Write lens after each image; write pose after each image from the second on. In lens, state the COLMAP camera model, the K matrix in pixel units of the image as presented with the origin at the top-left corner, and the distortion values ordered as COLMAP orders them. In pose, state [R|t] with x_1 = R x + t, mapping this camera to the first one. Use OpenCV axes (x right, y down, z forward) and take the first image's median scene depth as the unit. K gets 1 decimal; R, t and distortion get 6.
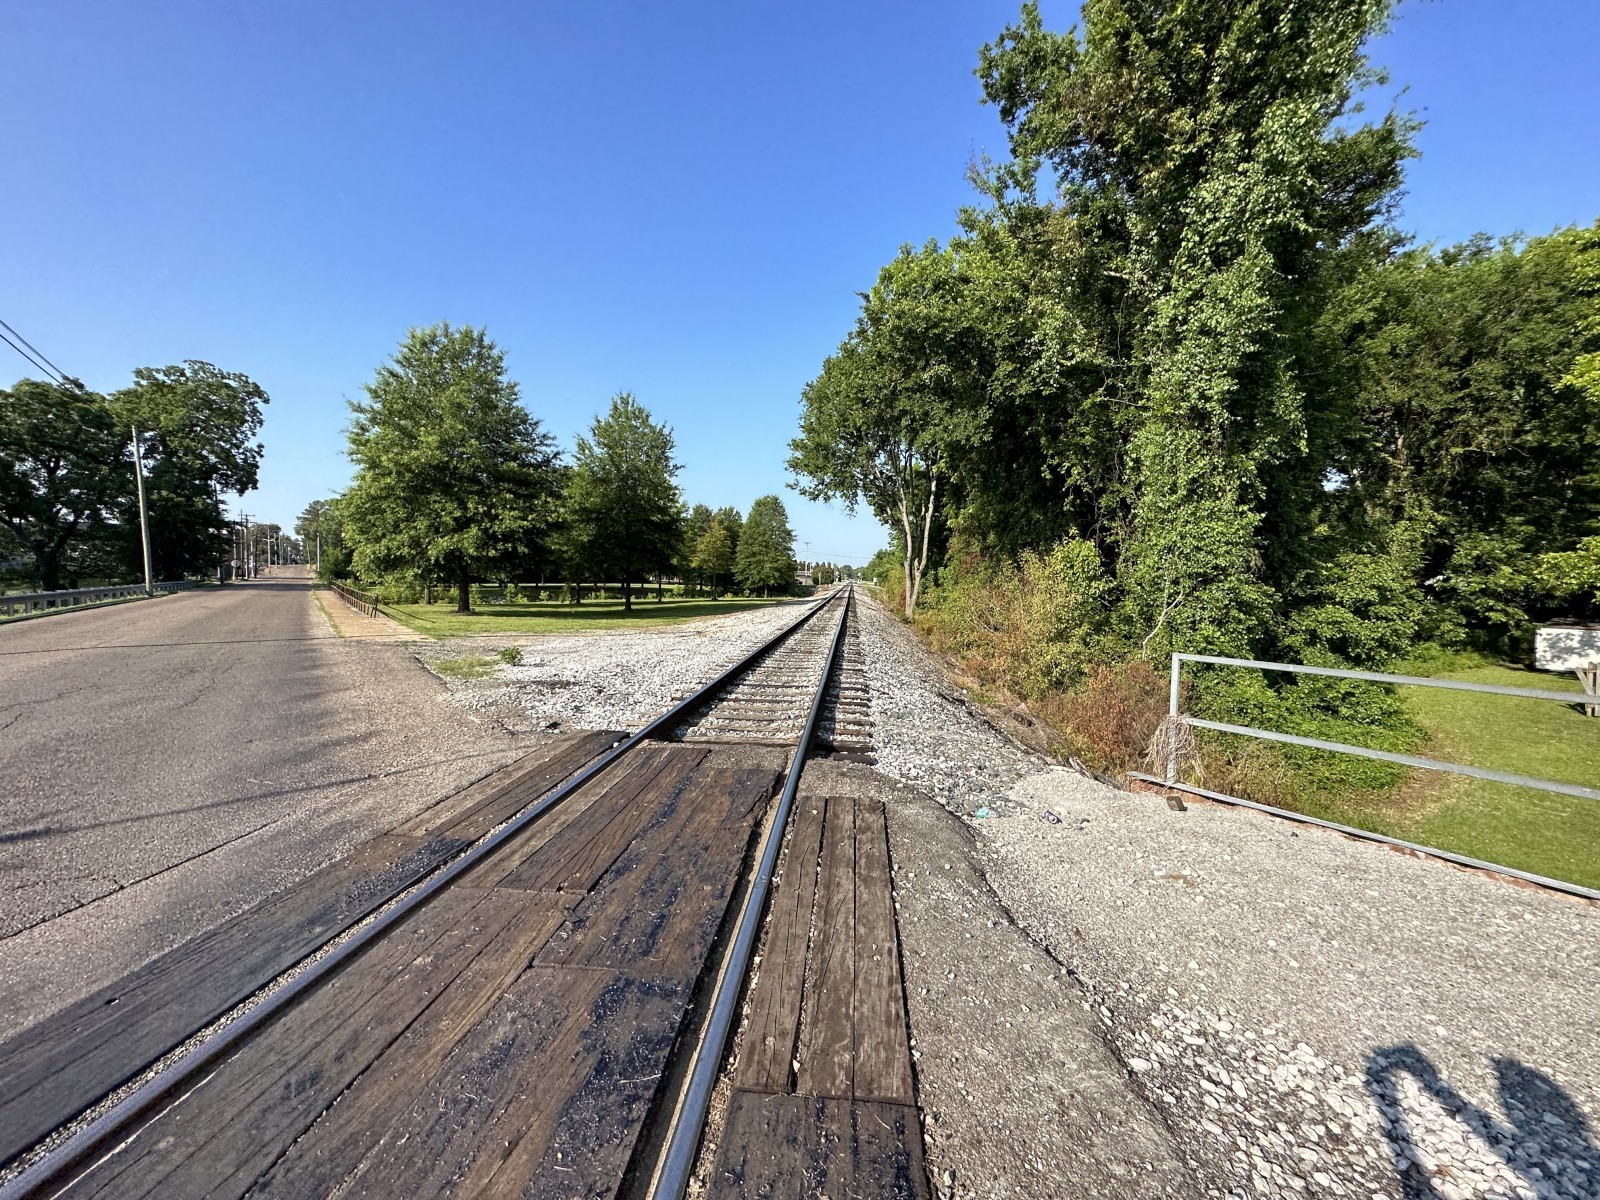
lens RADIAL K [[640.0, 0, 796.9], [0, 640.0, 601.9], [0, 0, 1]] dist [-0.001068, 0.000976]
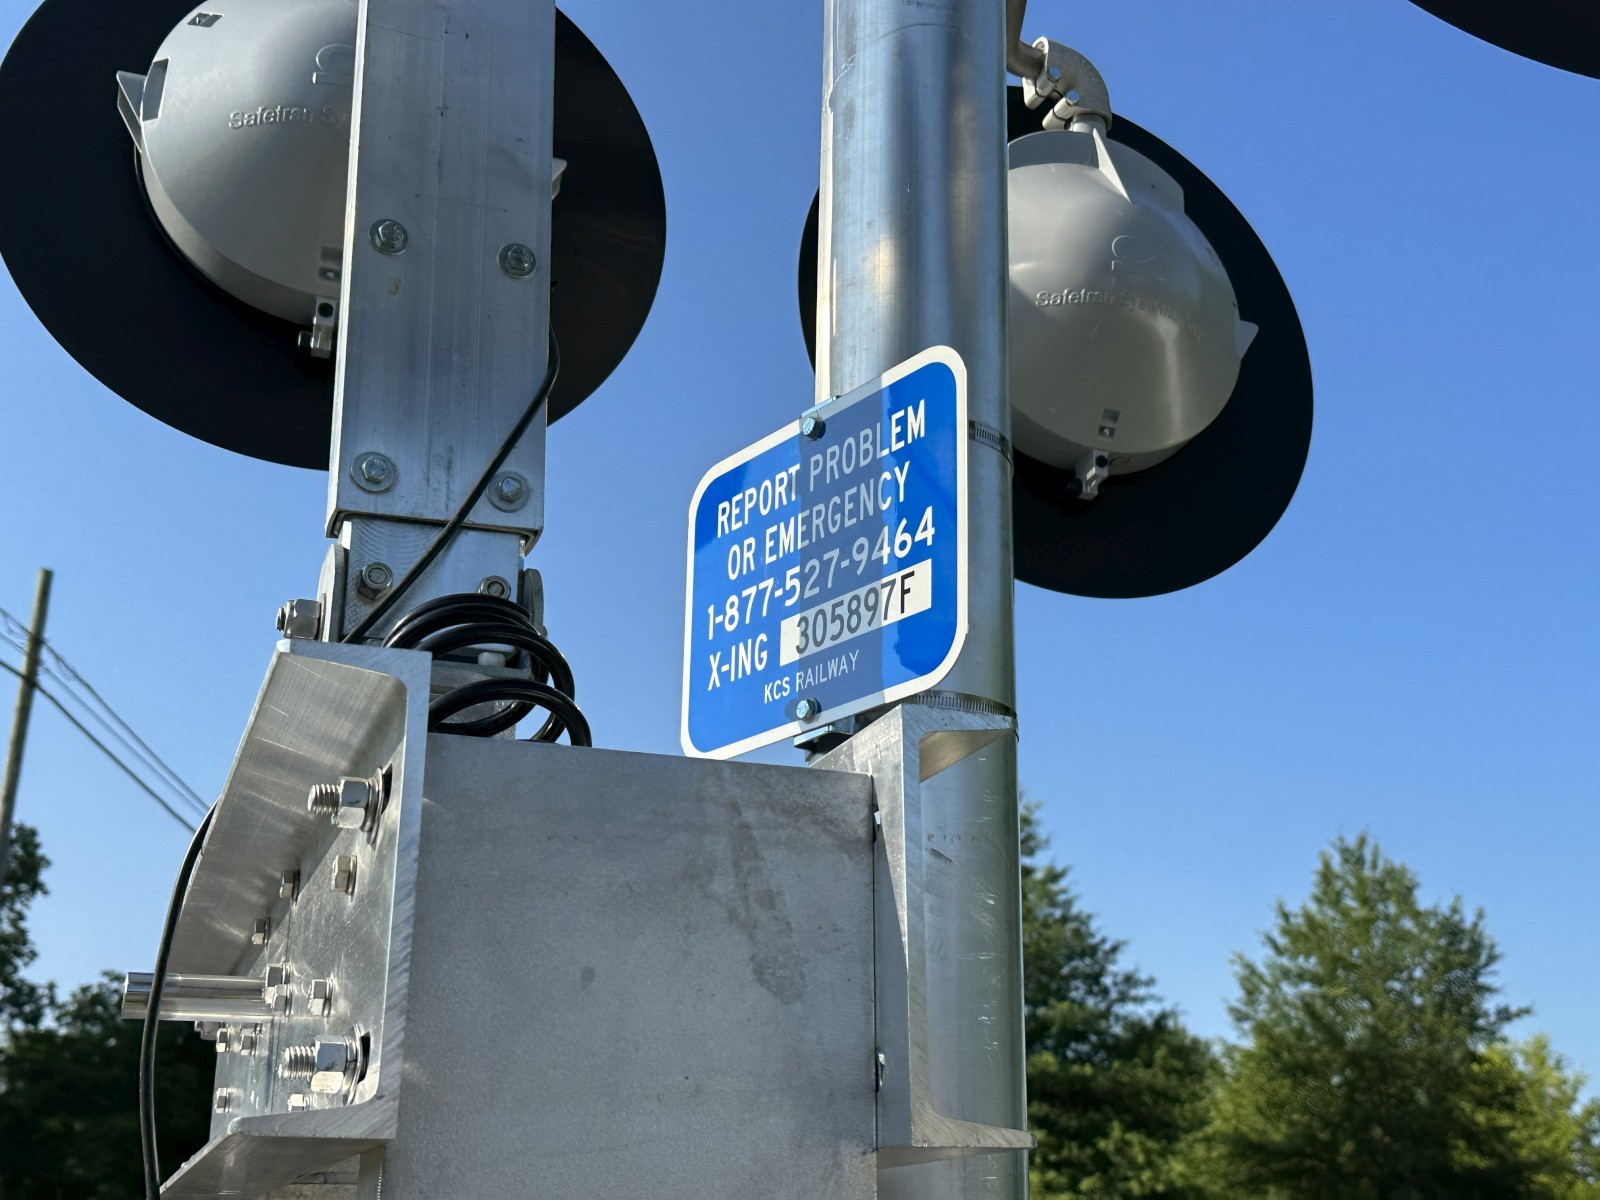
lens RADIAL K [[1804.5, 0, 800.0], [0, 1804.5, 600.0], [0, 0, 1]] dist [0.160195, -0.364057]
pose [[0.795982, -0.215222, -0.565767, 0.099946], [-0.030898, 0.918992, -0.393062, -0.003825], [0.604531, 0.330352, 0.724851, -0.056649]]
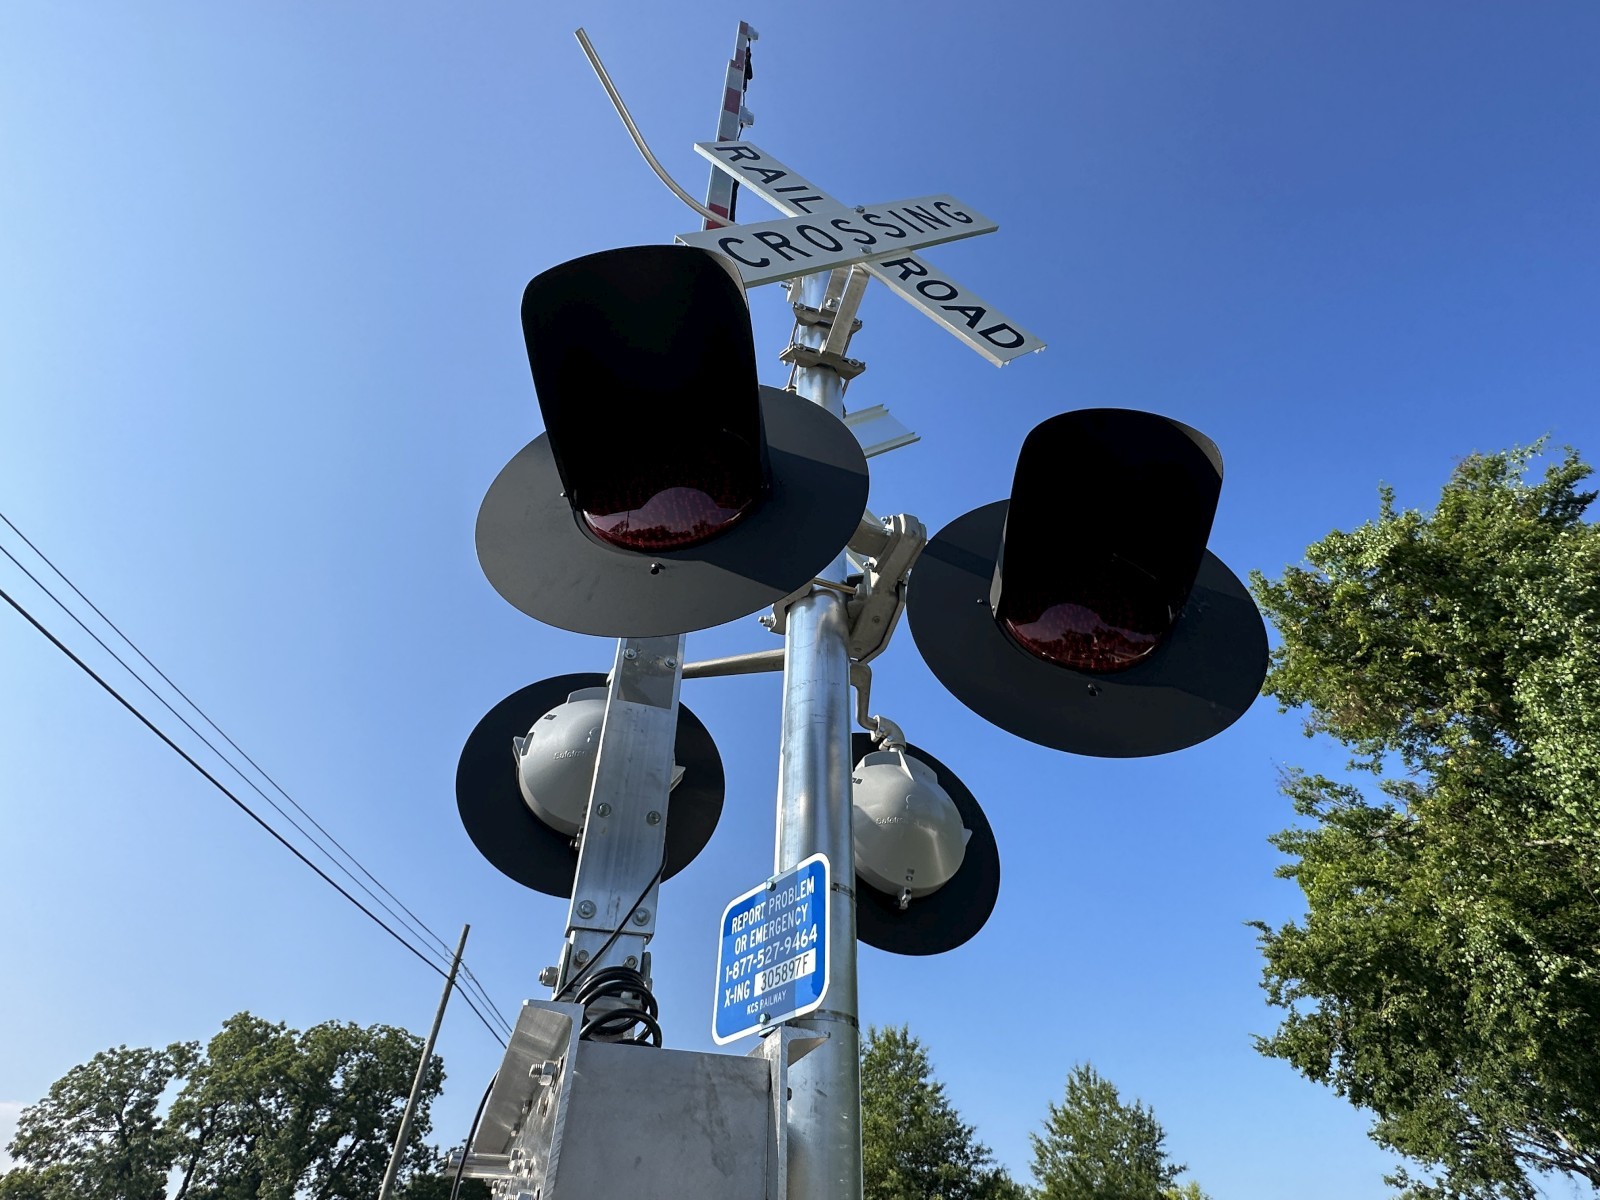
lens RADIAL K [[782.9, 0, 796.8], [0, 782.9, 605.6], [0, 0, 1]] dist [-0.001613, -0.000842]
pose [[0.785471, -0.423817, -0.451015, 0.104871], [-0.039576, 0.692851, -0.719994, -0.003355], [0.617632, 0.583383, 0.527441, -0.058807]]
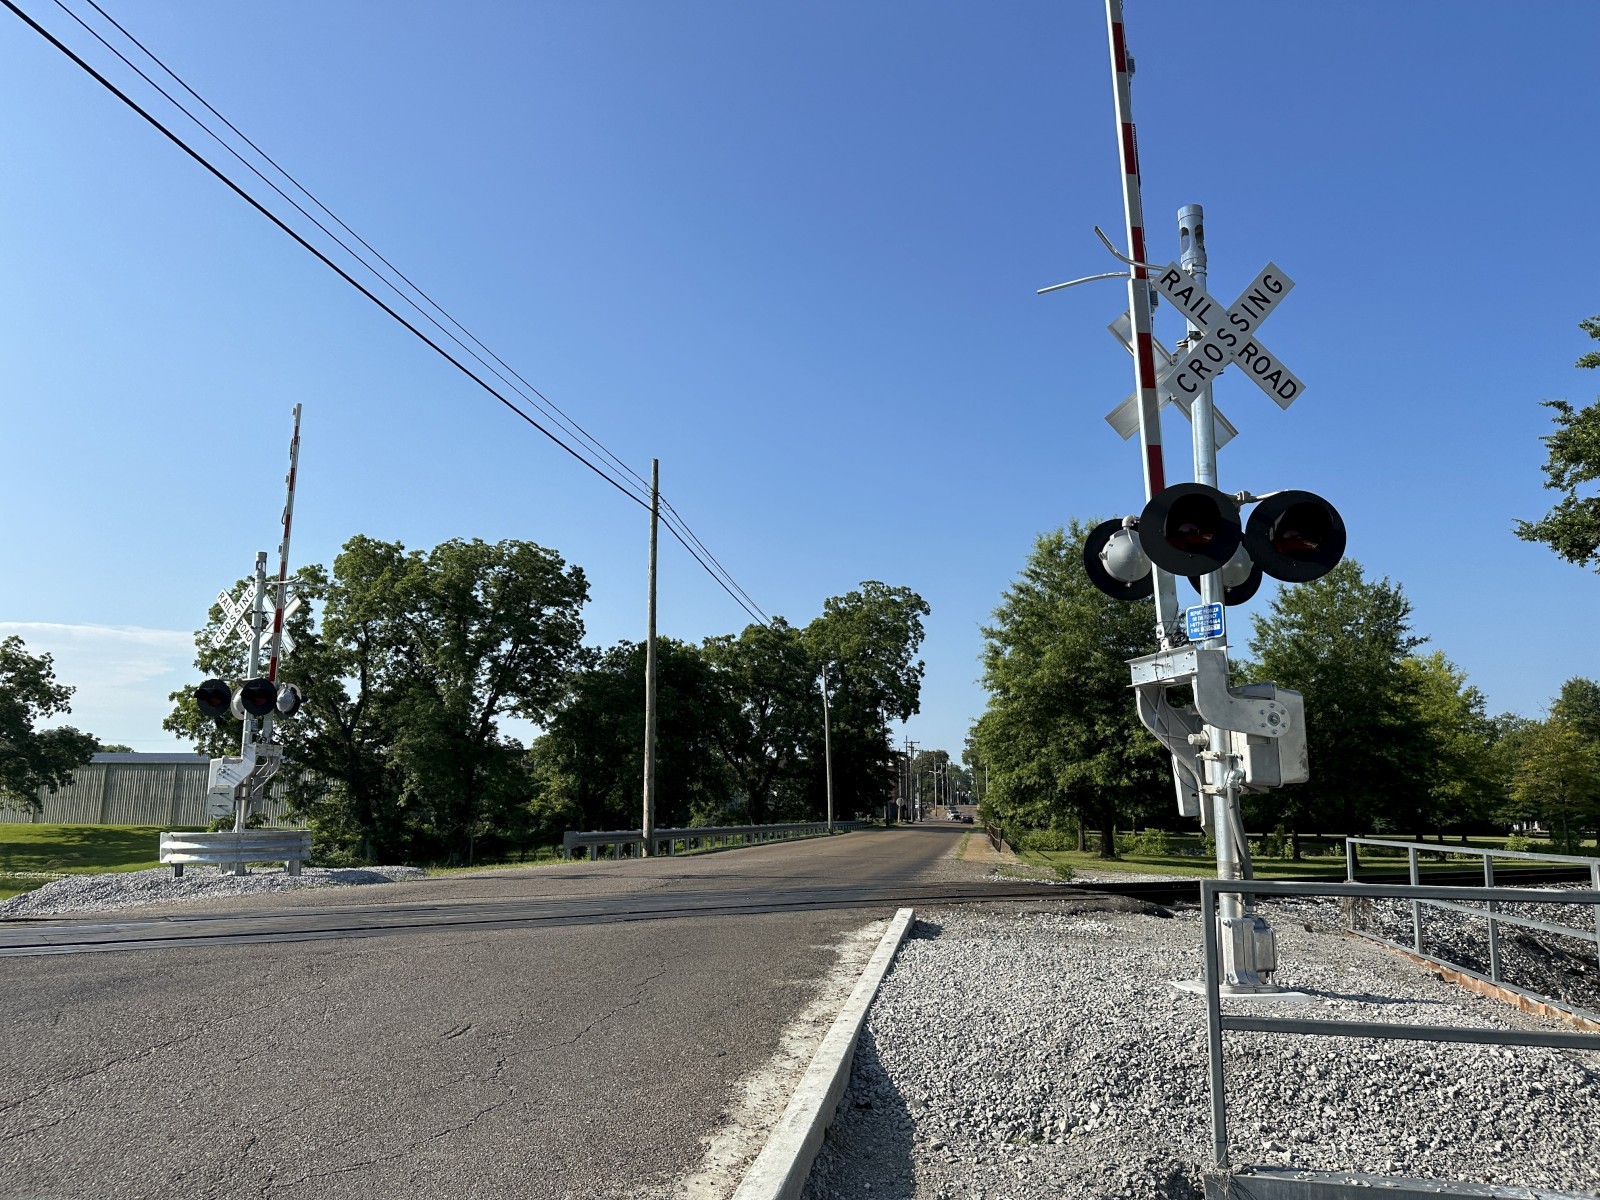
lens RADIAL K [[1107.8, 0, 794.5], [0, 1107.8, 603.1], [0, 0, 1]] dist [0.102646, -0.156365]
pose [[0.685704, -0.139180, -0.714450, 0.151860], [-0.031677, 0.974912, -0.220323, 0.016284], [0.727191, 0.173708, 0.664093, -0.163283]]
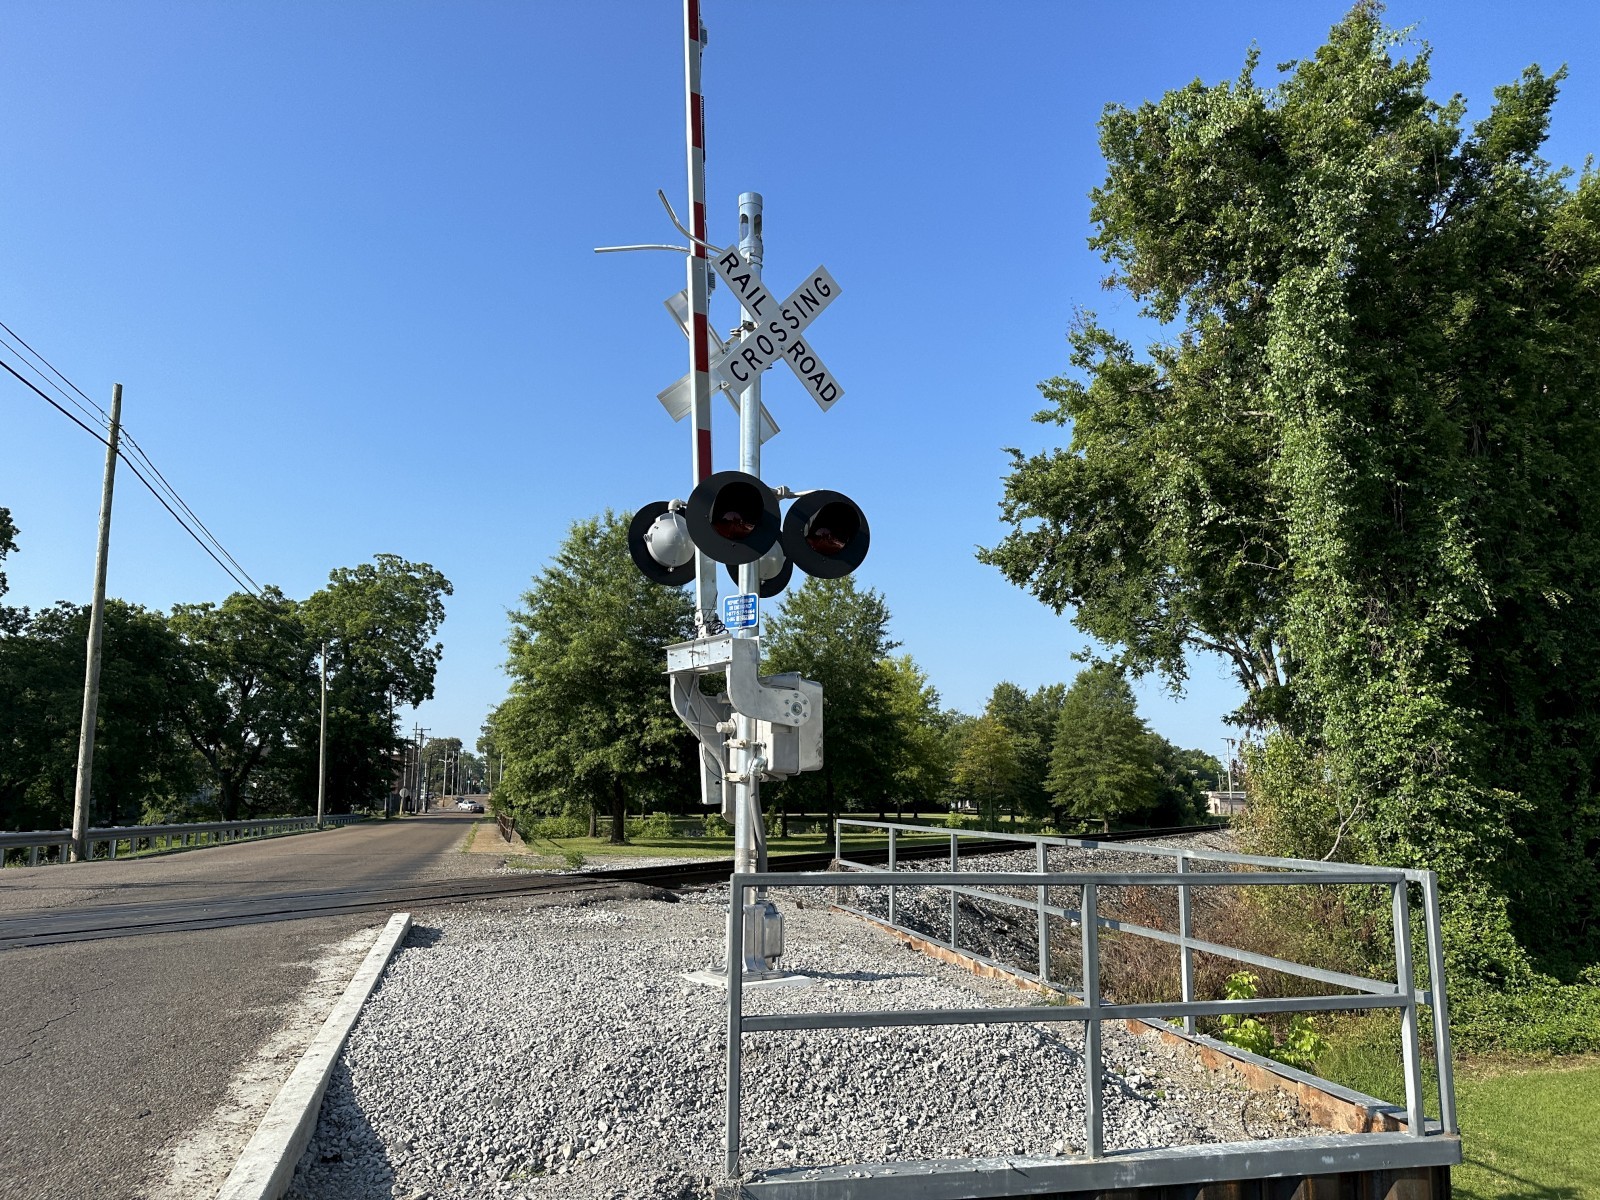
lens RADIAL K [[1104.6, 0, 809.6], [0, 1104.6, 608.6], [0, 0, 1]] dist [0.098201, -0.154237]
pose [[0.929138, -0.077480, -0.361525, 0.143887], [-0.001119, 0.977203, -0.212306, 0.014941], [0.369732, 0.197666, 0.907869, -0.154255]]
